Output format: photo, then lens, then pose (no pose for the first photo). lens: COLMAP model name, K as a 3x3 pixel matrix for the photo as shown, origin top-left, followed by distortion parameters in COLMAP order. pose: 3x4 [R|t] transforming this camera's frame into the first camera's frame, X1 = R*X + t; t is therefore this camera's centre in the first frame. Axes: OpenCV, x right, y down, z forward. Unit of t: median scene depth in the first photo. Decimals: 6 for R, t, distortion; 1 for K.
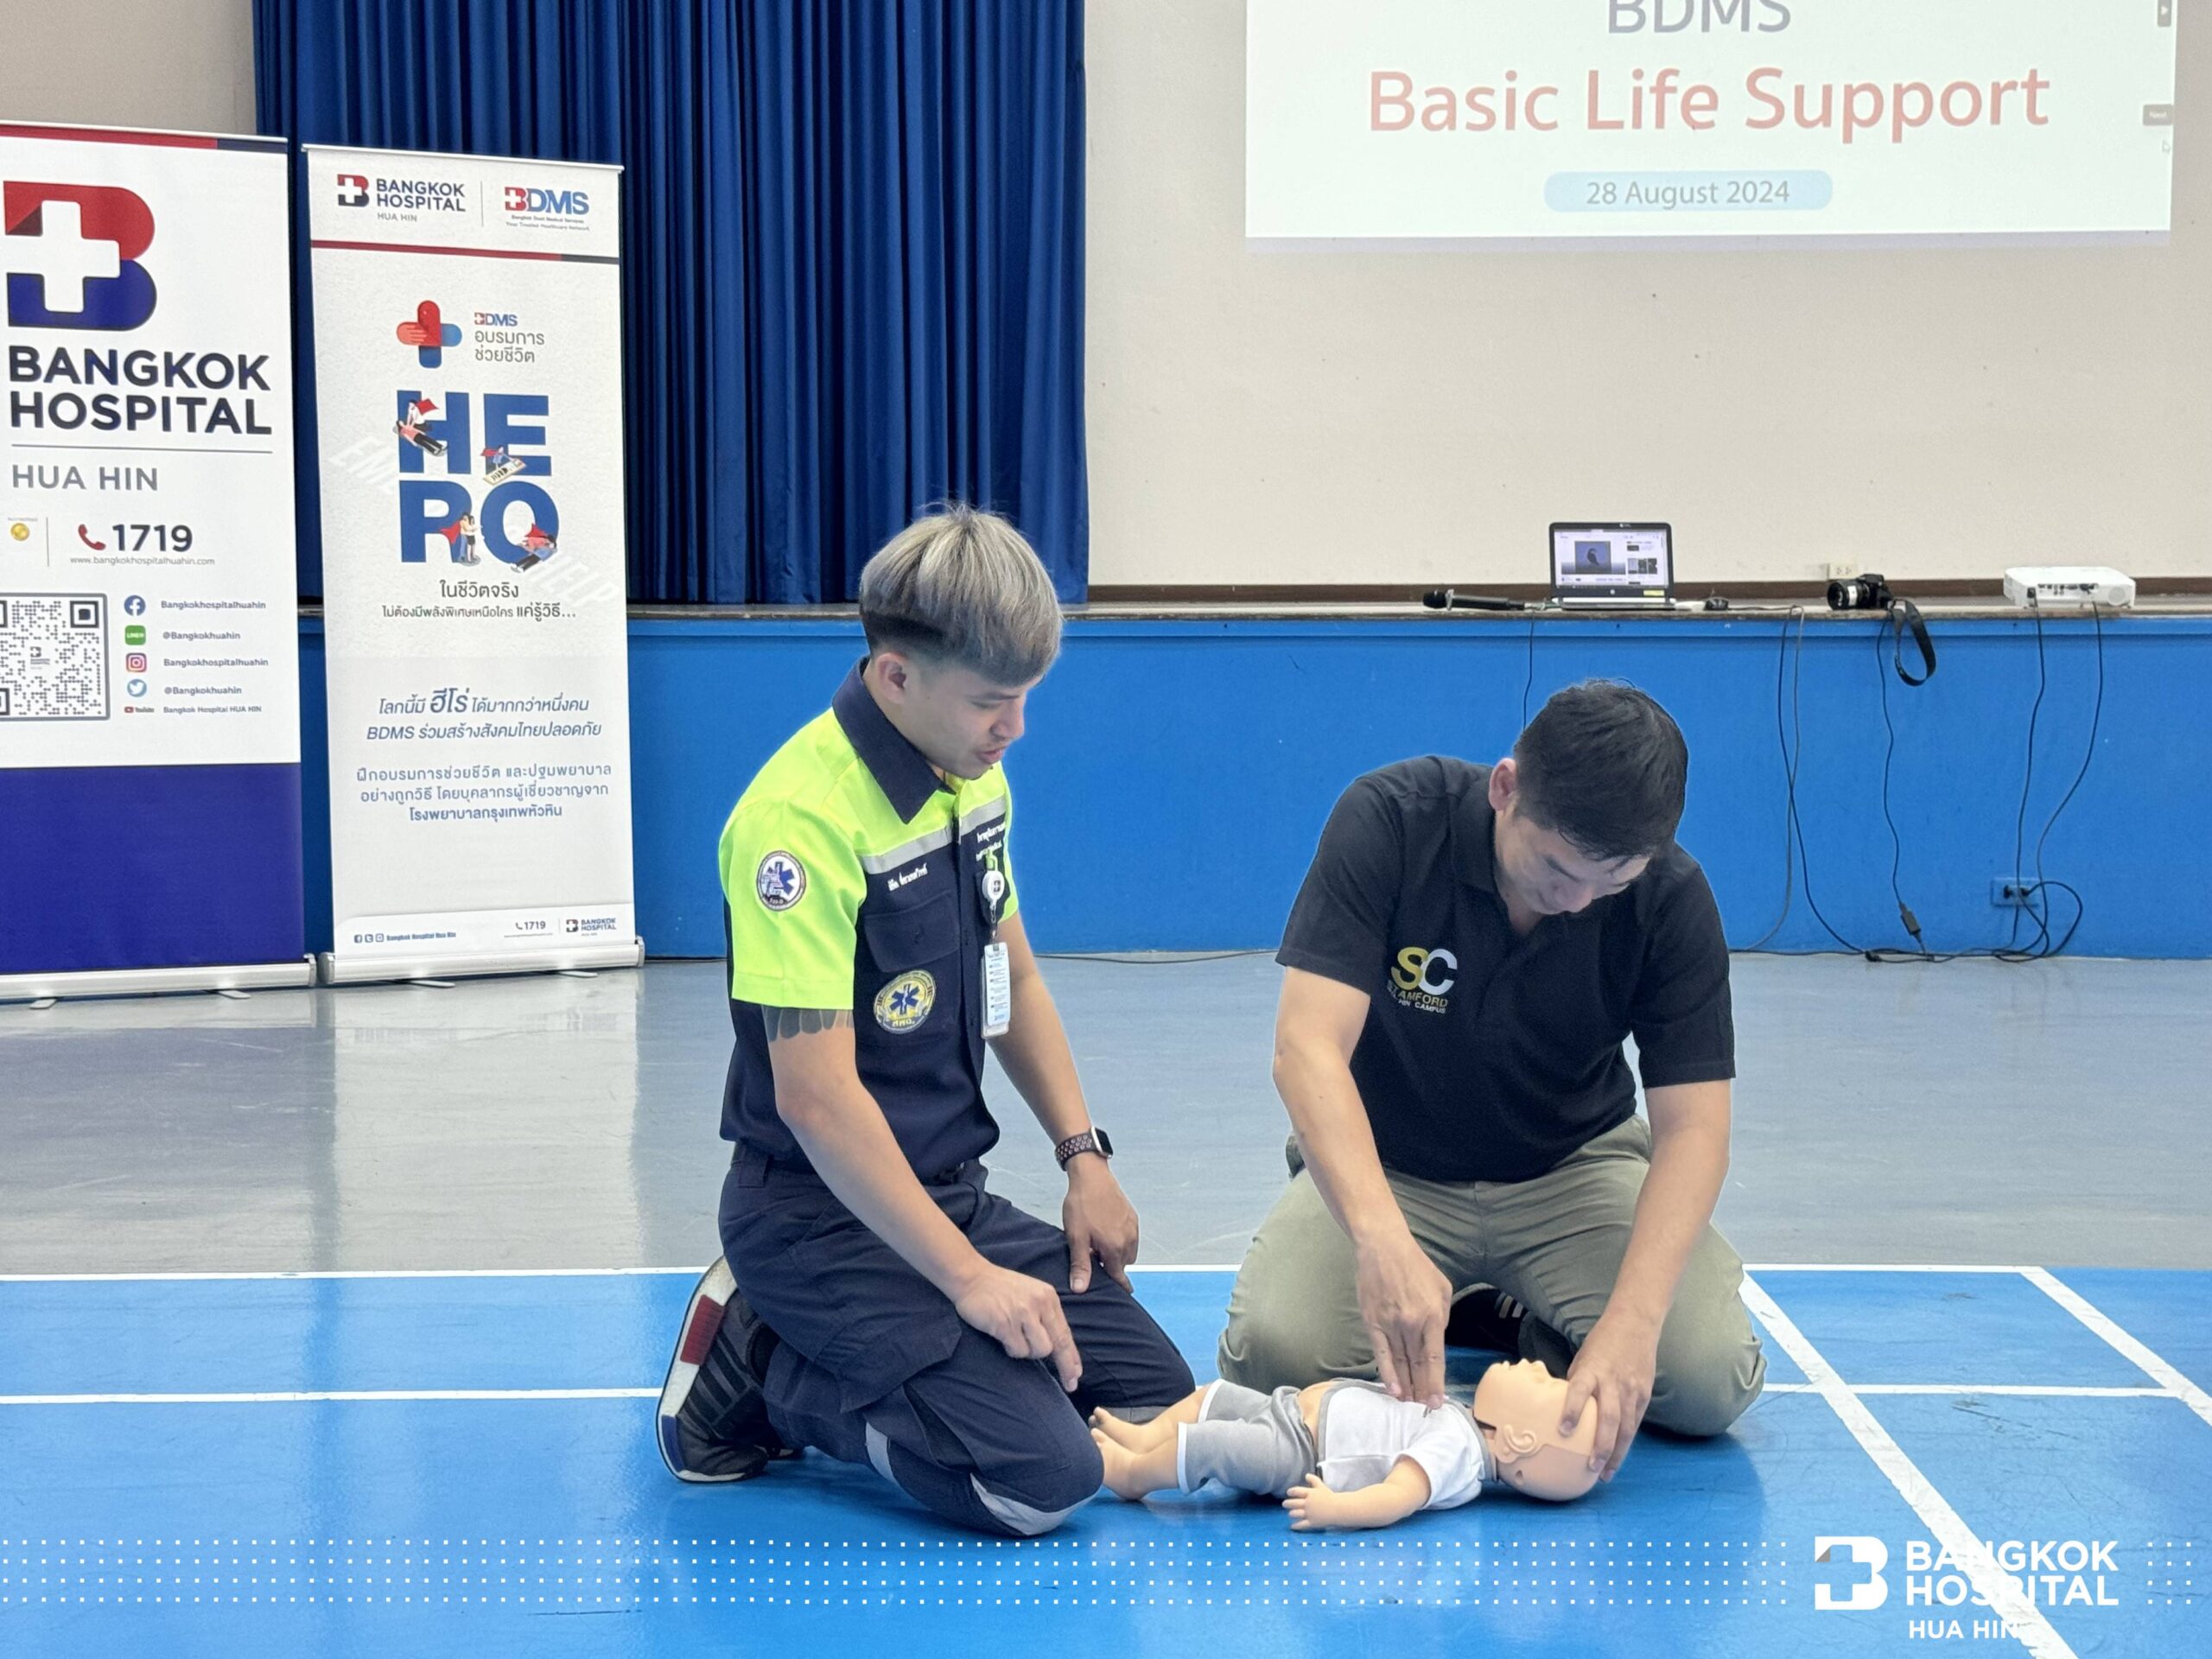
lens RADIAL K [[3449.4, 0, 1106.0], [0, 3449.4, 829.5], [0, 0, 1]] dist [0.175612, -0.185827]
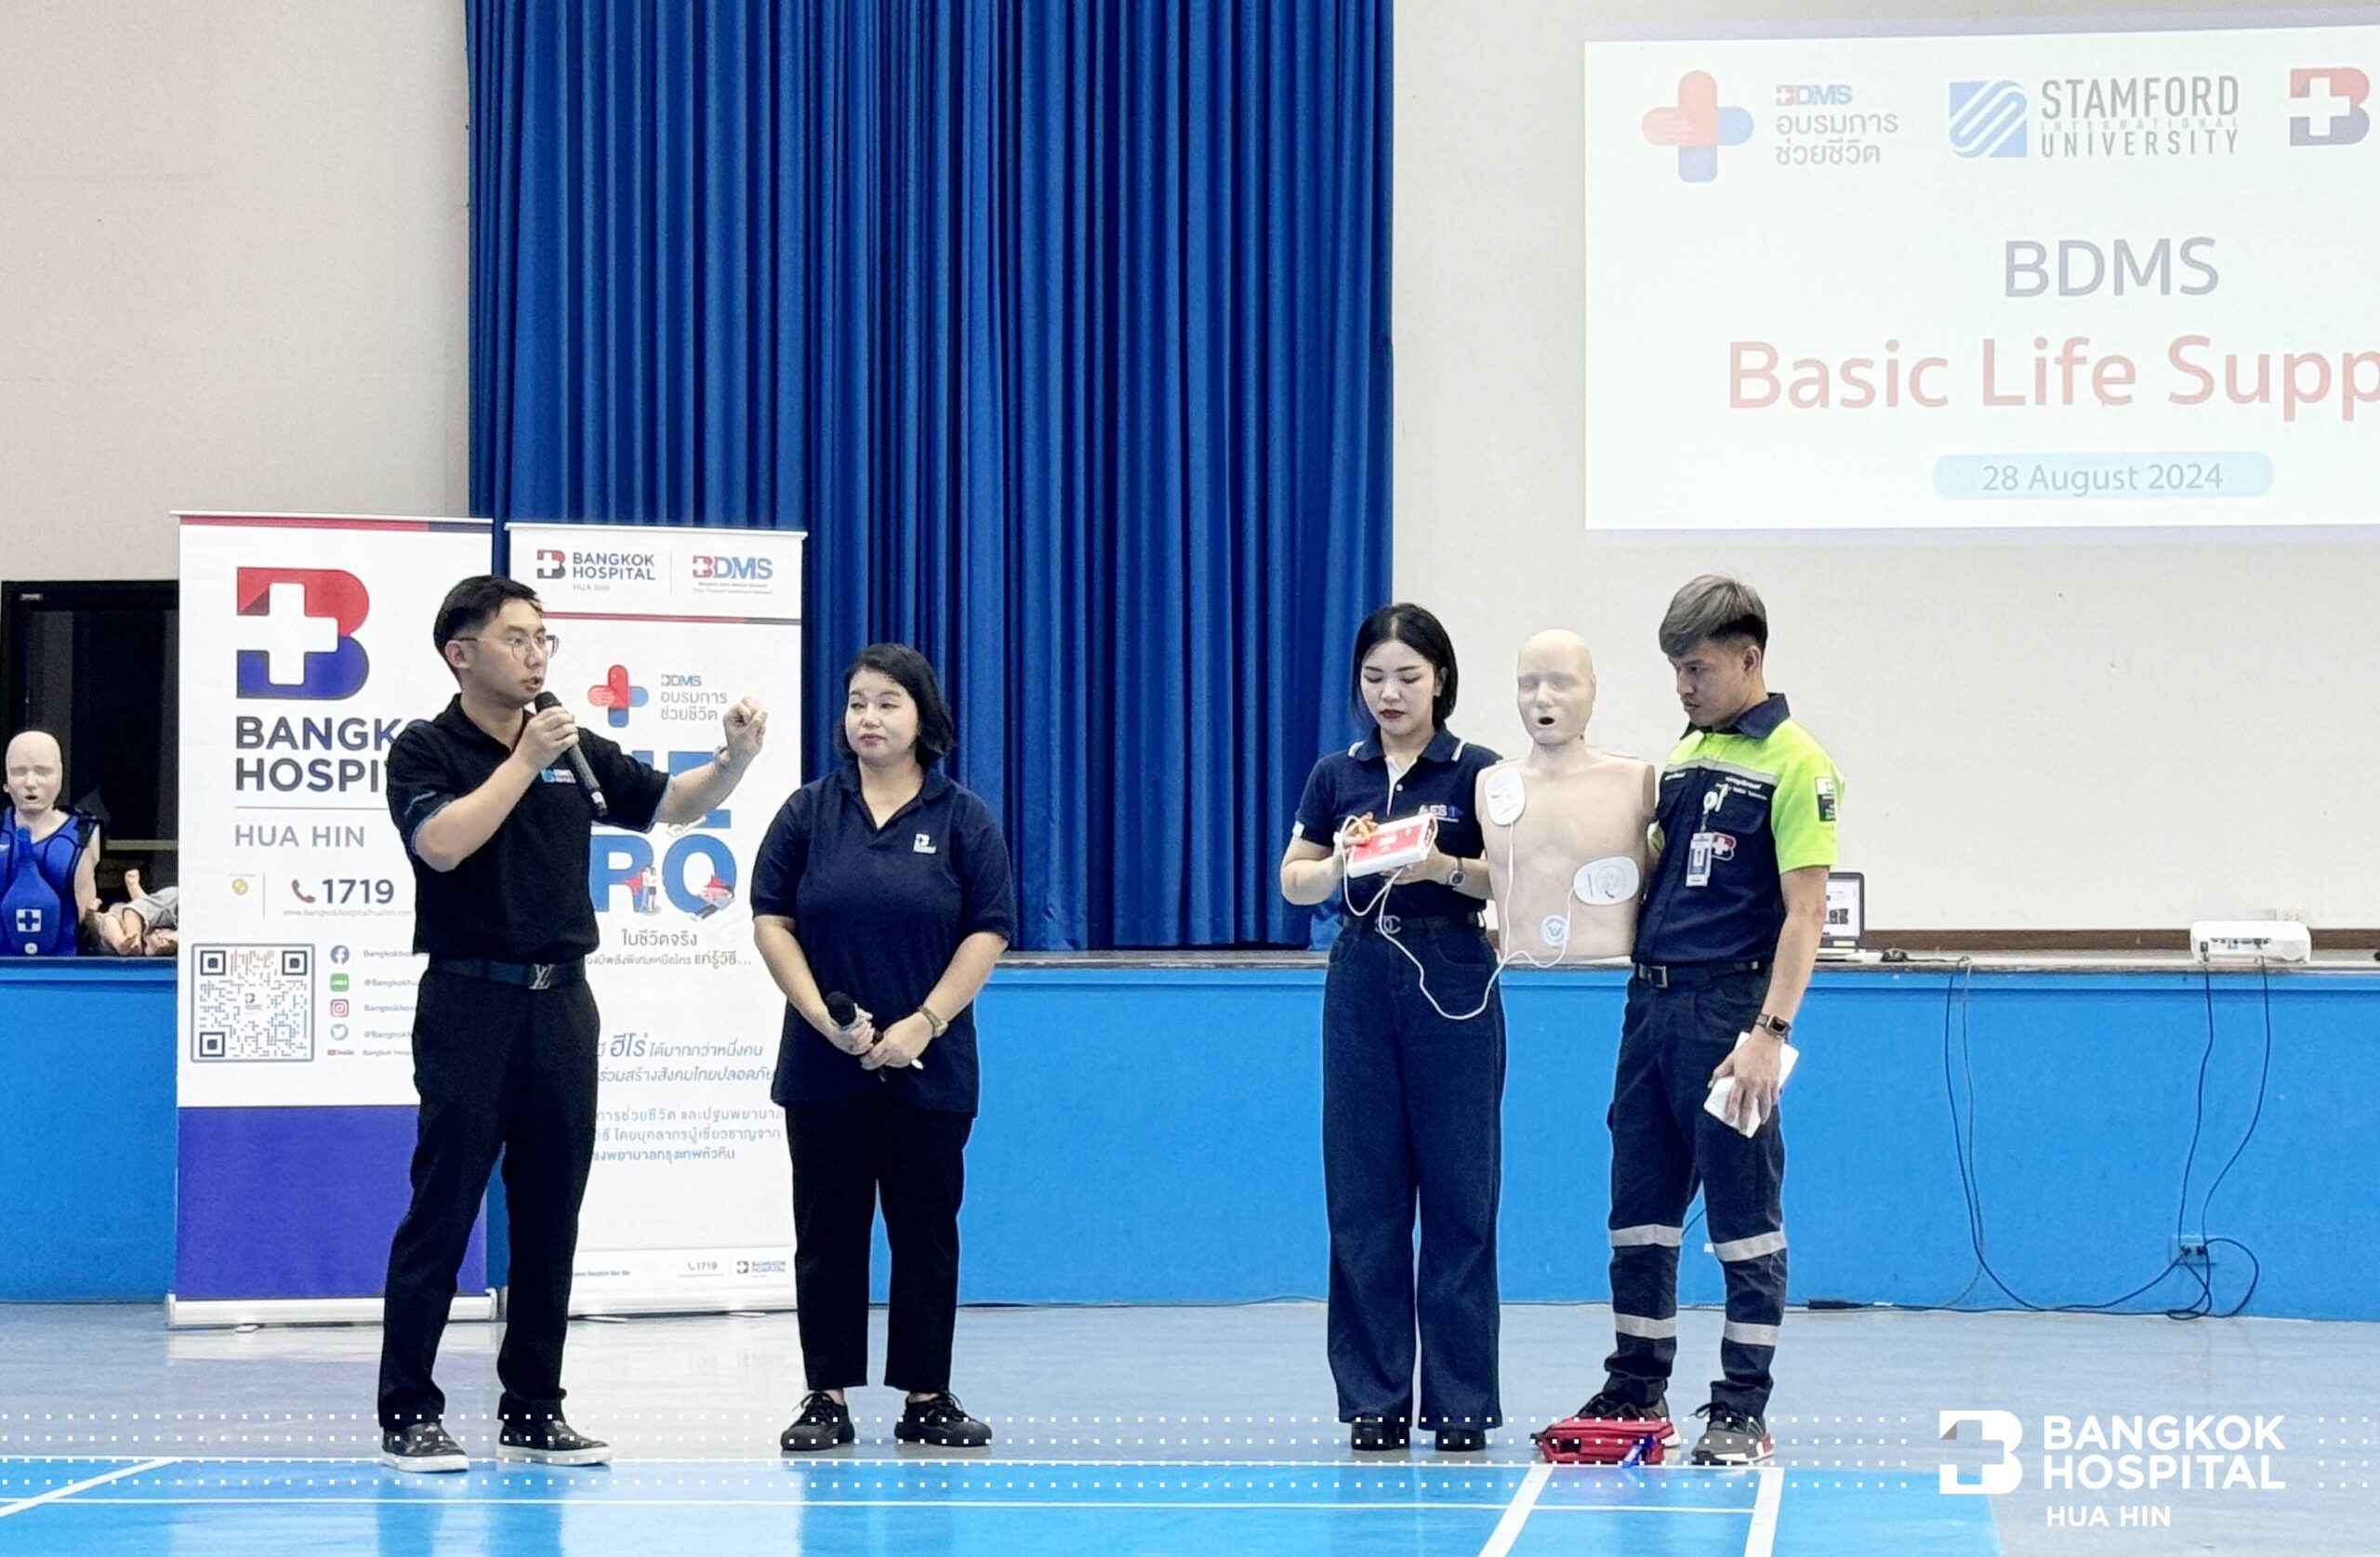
lens RADIAL K [[5161.3, 0, 1190.0], [0, 5161.3, 778.5], [0, 0, 1]] dist [-0.073811, 3.591976]
pose [[0.995066, -0.000735, -0.099217, 0.129670], [-0.008992, 0.995190, -0.097551, 0.032178], [0.098812, 0.097961, 0.990273, -0.513249]]
